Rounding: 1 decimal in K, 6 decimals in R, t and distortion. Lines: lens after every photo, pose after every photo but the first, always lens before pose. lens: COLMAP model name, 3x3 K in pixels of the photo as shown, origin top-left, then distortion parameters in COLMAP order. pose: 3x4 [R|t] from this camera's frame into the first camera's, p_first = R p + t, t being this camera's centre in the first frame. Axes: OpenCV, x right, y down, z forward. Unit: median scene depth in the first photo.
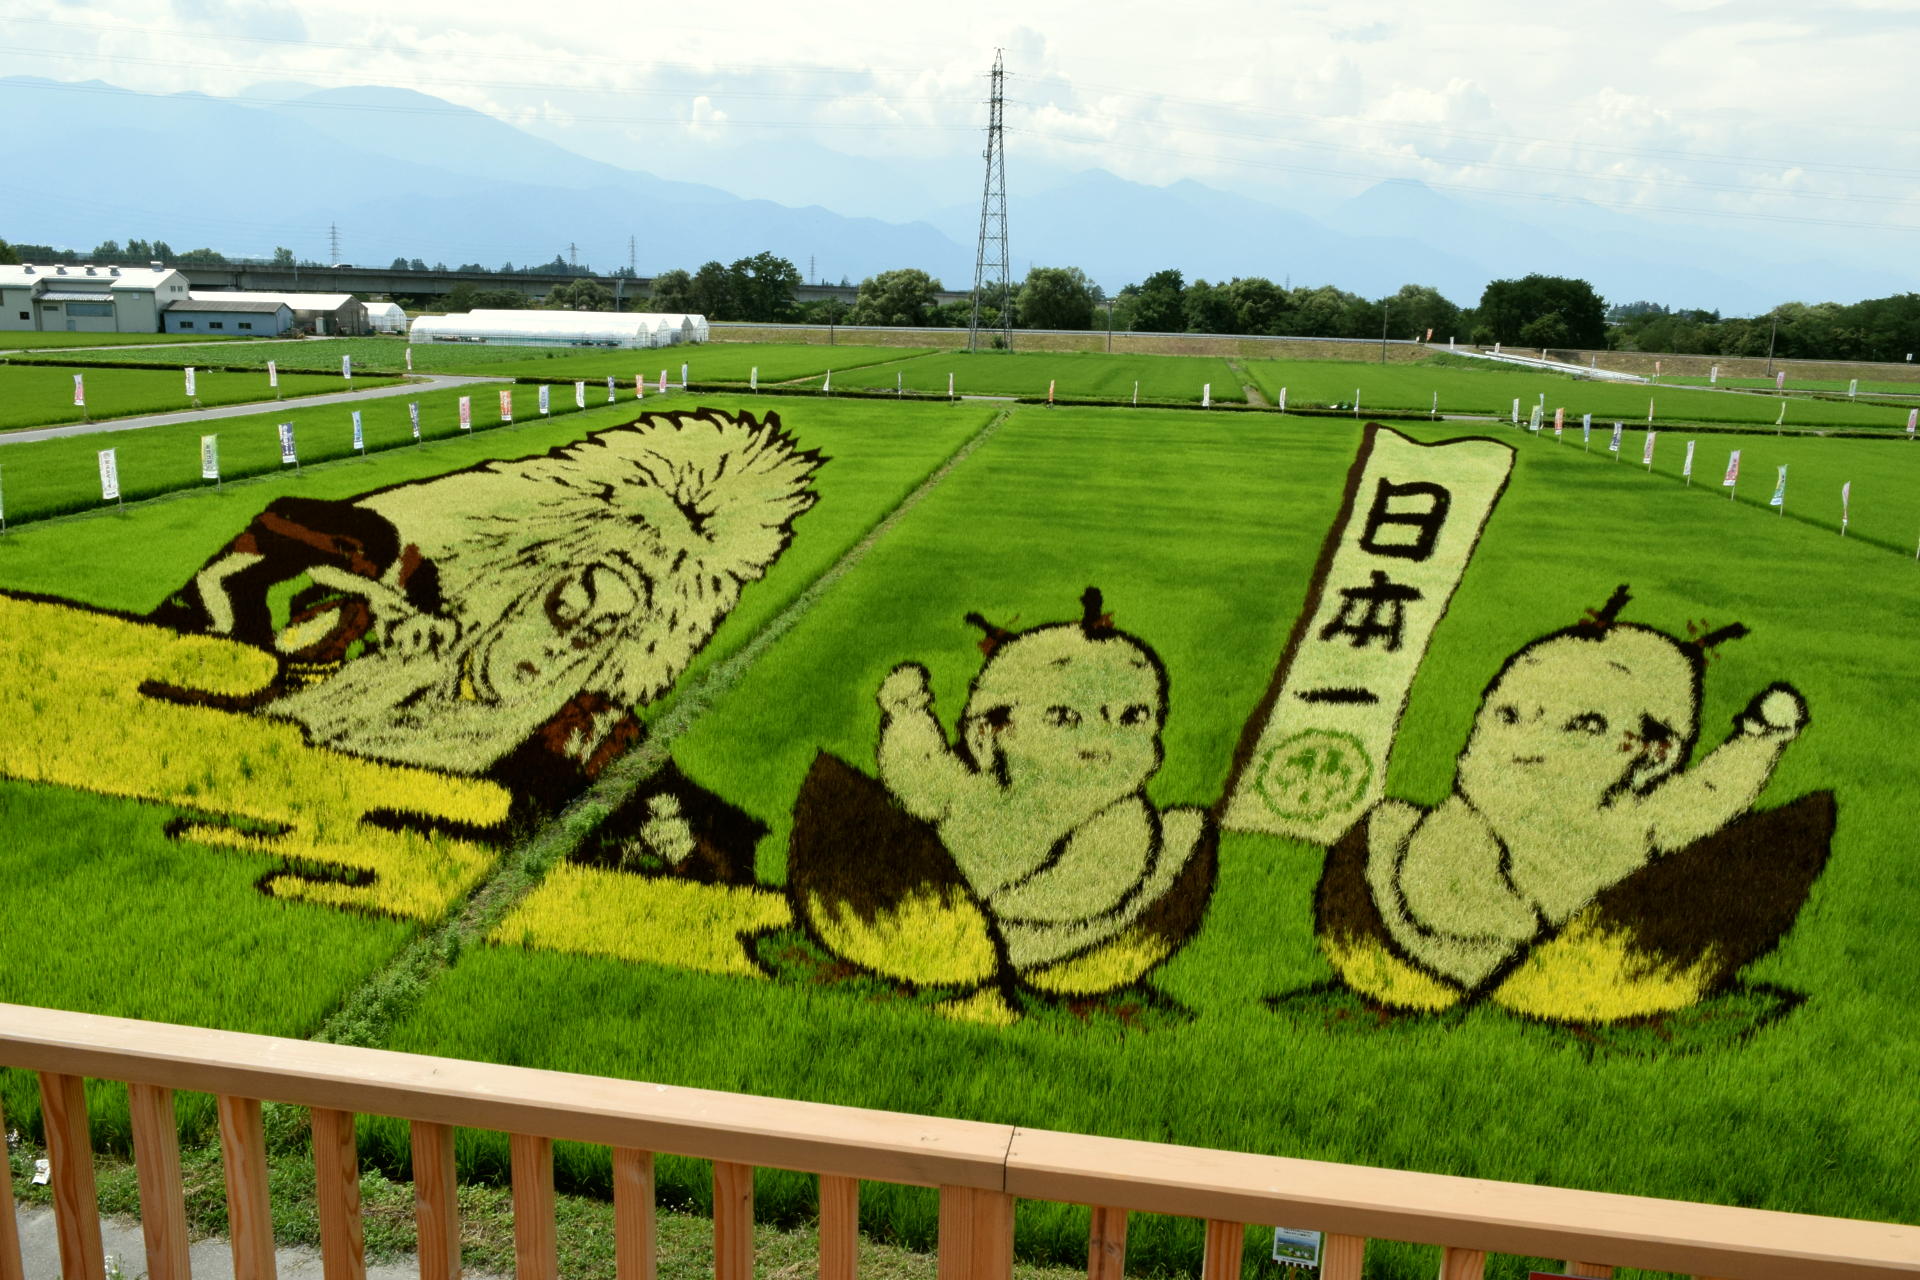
lens RADIAL K [[1491.6, 0, 962.7], [0, 1491.6, 639.7], [0, 0, 1]] dist [-0.020114, 0.011192]
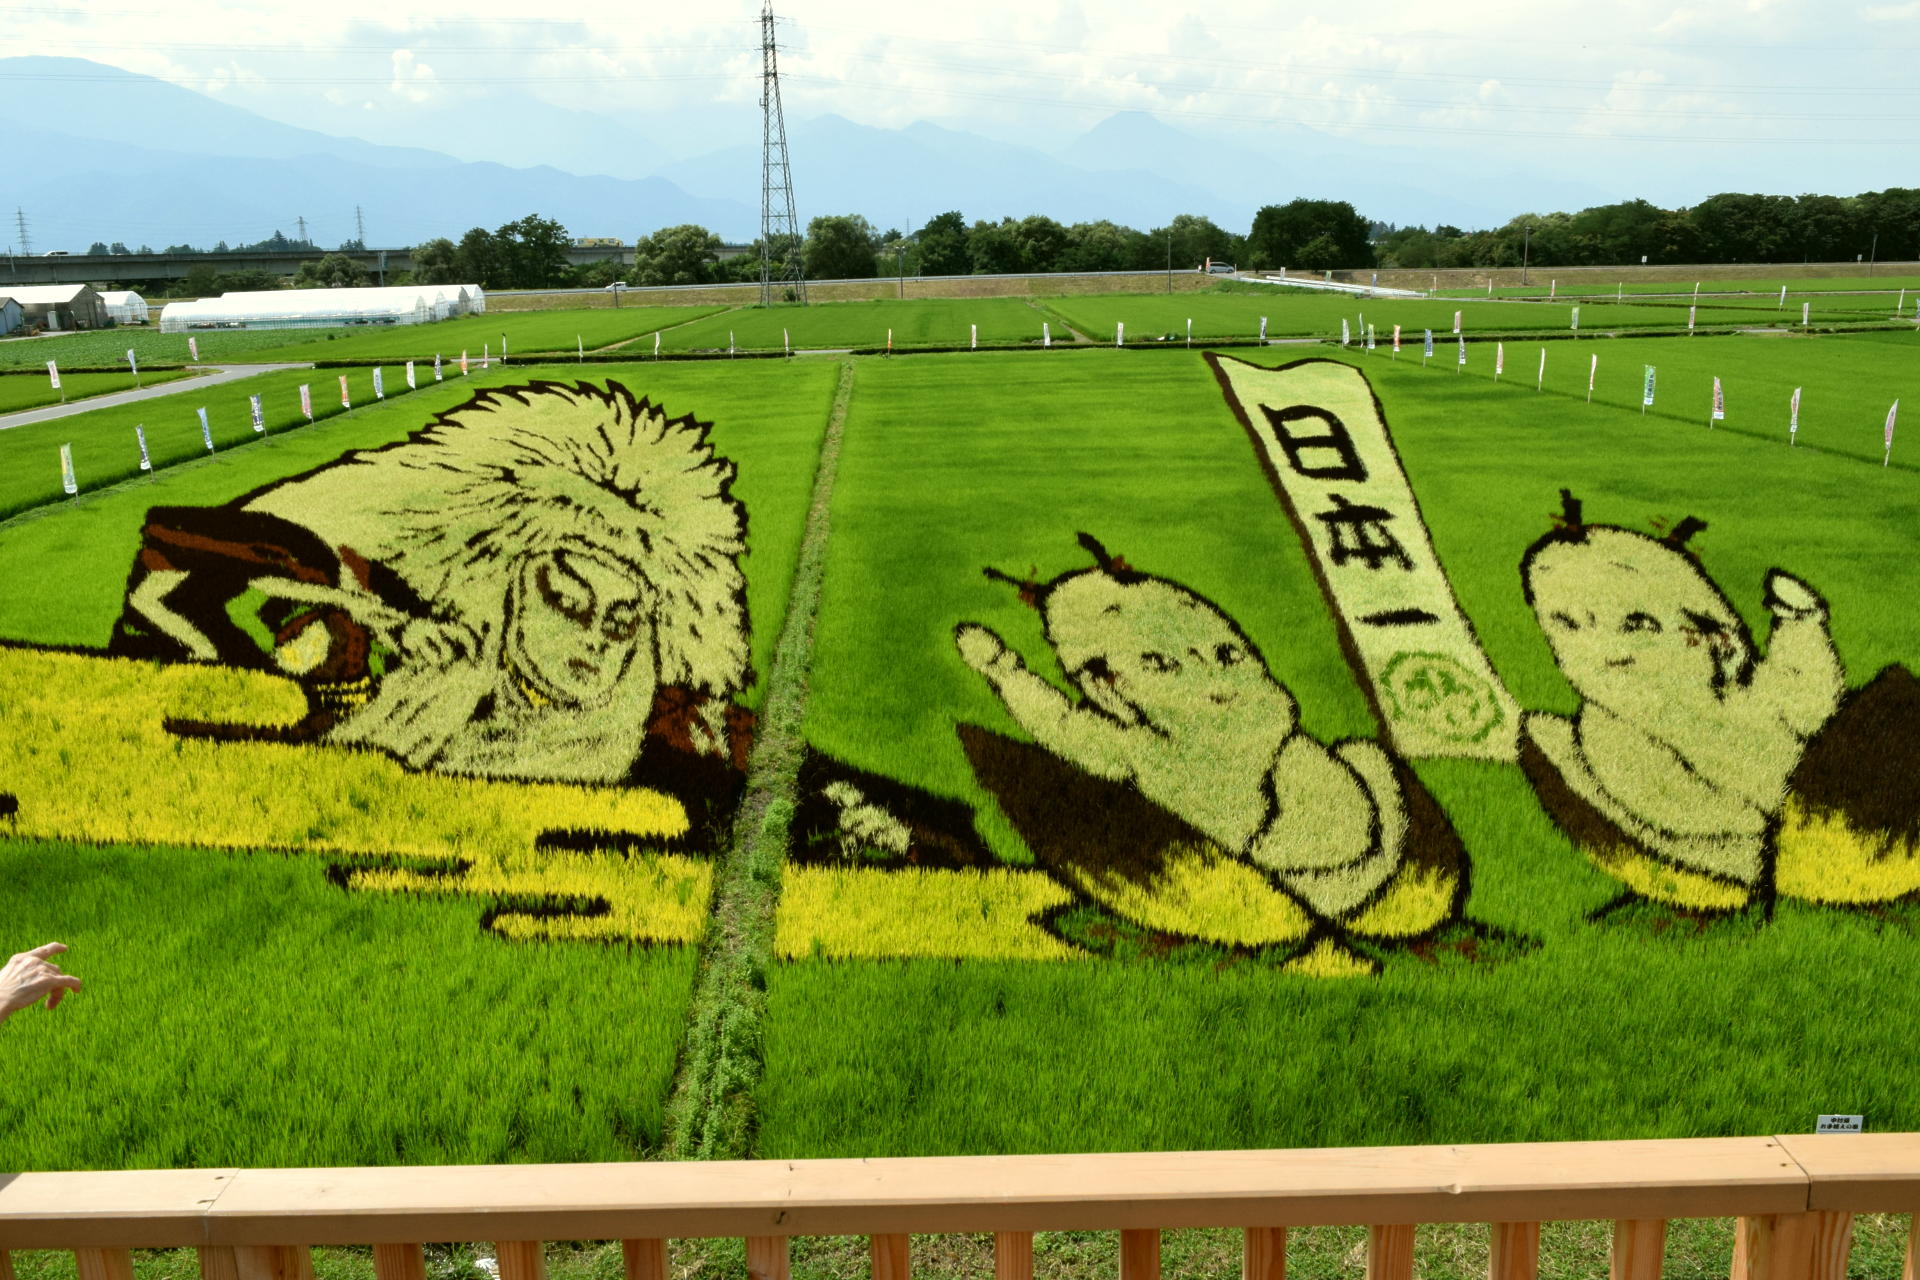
lens RADIAL K [[1491.6, 0, 962.7], [0, 1491.6, 639.7], [0, 0, 1]] dist [-0.020114, 0.011192]
pose [[0.984966, -0.091650, 0.146434, -0.161867], [0.086777, 0.995451, 0.039340, -0.011223], [-0.149373, -0.026042, 0.988438, 0.031853]]
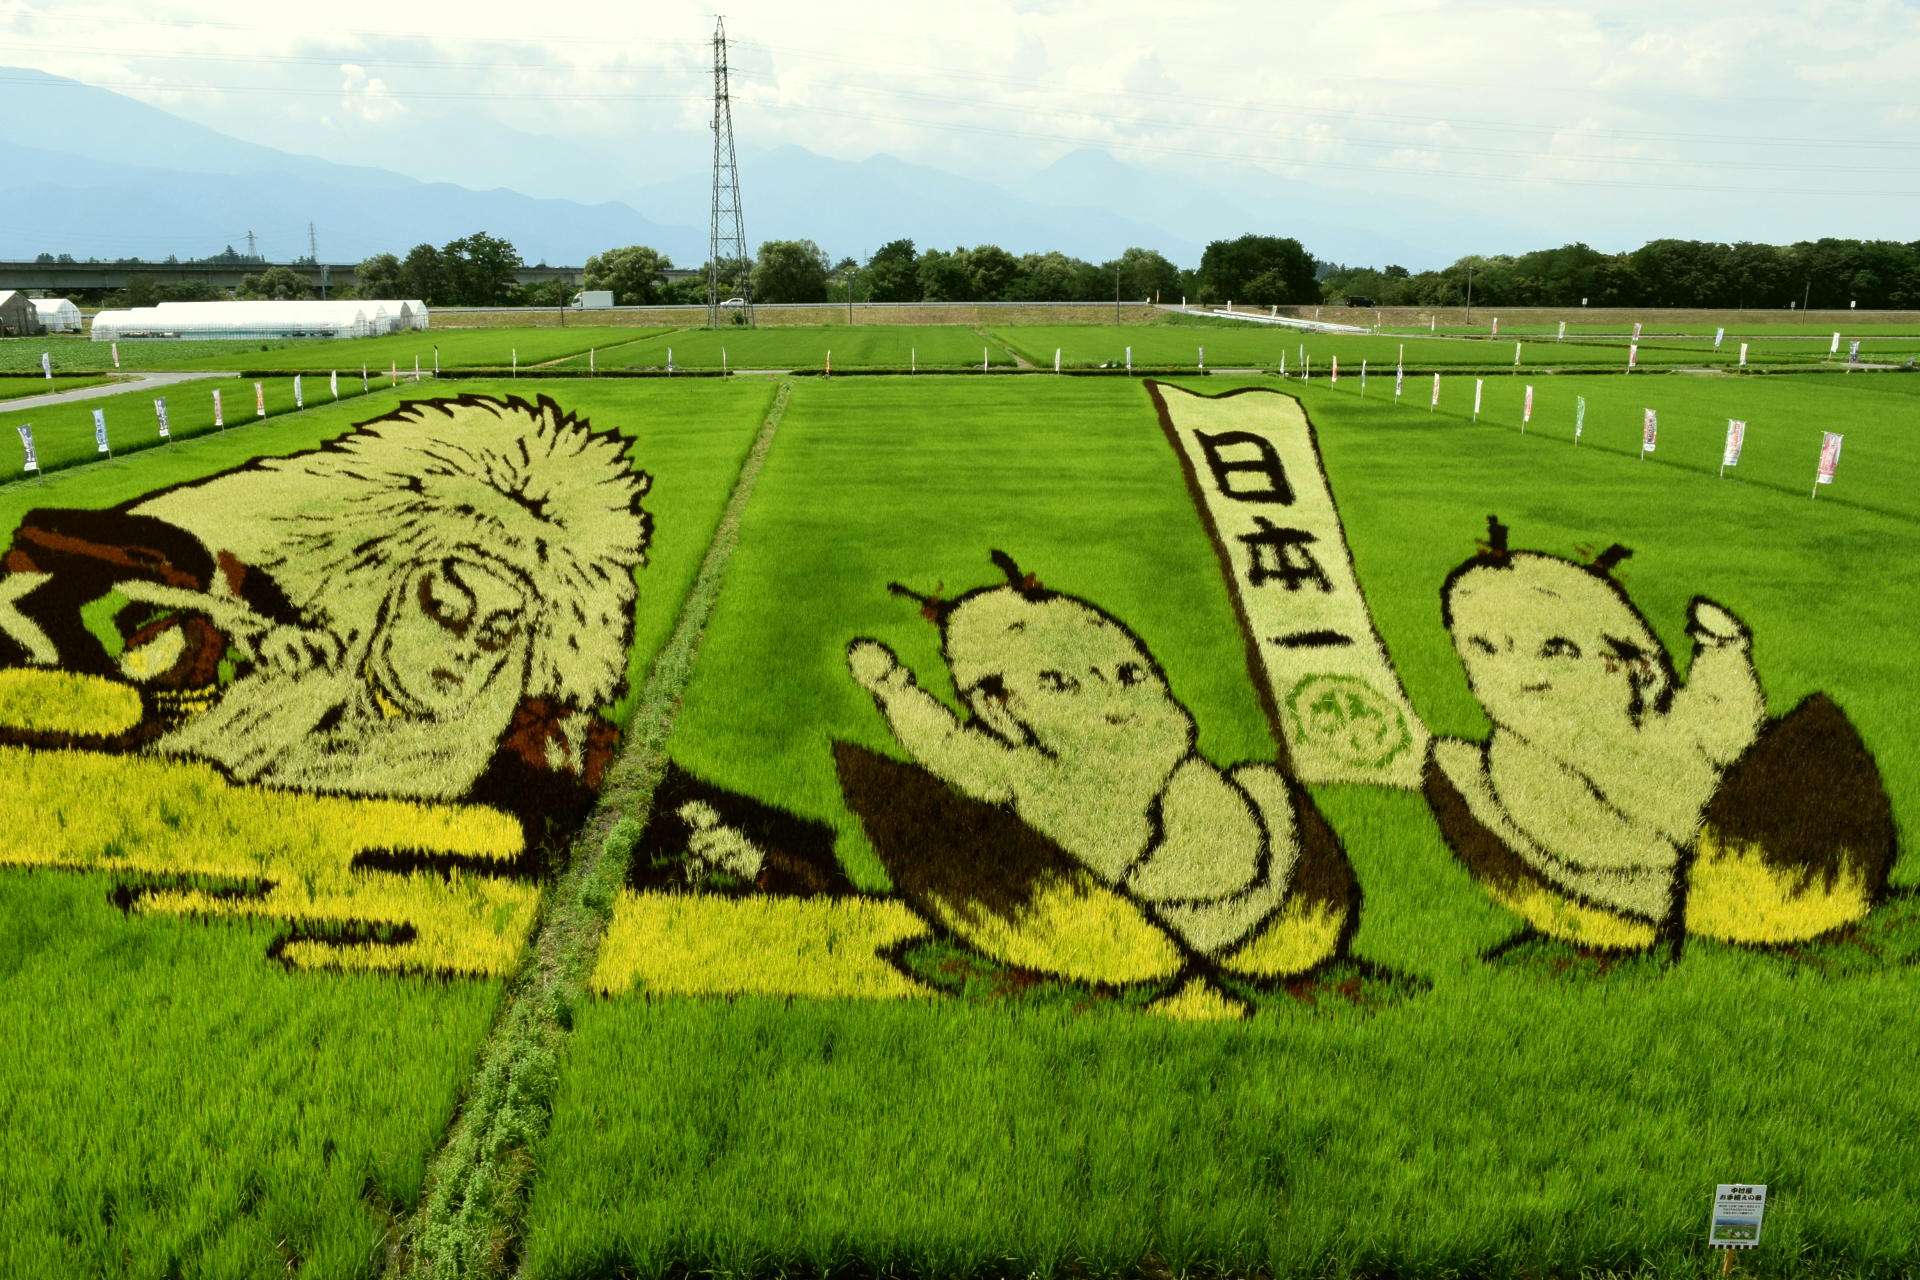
lens RADIAL K [[1486.5, 0, 961.6], [0, 1486.5, 637.1], [0, 0, 1]] dist [-0.020579, 0.010396]
pose [[0.981092, -0.073395, 0.179083, -0.124994], [0.070847, 0.997275, 0.020594, -0.000232], [-0.180107, -0.007517, 0.983618, 0.069098]]
